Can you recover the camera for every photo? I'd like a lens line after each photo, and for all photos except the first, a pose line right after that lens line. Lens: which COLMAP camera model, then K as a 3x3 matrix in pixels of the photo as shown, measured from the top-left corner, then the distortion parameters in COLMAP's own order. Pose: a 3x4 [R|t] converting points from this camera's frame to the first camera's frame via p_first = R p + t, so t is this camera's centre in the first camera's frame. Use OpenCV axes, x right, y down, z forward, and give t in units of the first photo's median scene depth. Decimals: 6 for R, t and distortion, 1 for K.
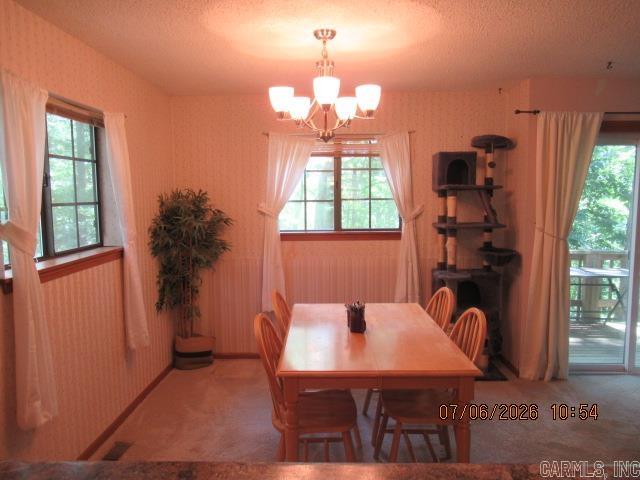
lens RADIAL K [[479.3, 0, 320.4], [0, 479.3, 238.2], [0, 0, 1]] dist [-0.005693, 0.008451]
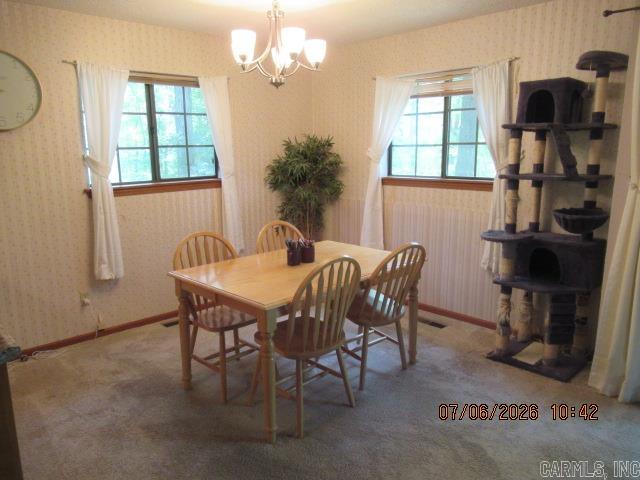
lens RADIAL K [[479.3, 0, 315.1], [0, 479.3, 240.6], [0, 0, 1]] dist [-0.005693, 0.008451]
pose [[0.697493, 0.137541, -0.703268, 0.563791], [-0.051520, 0.988493, 0.142226, -0.015083], [0.714737, -0.062969, 0.696552, 0.173476]]
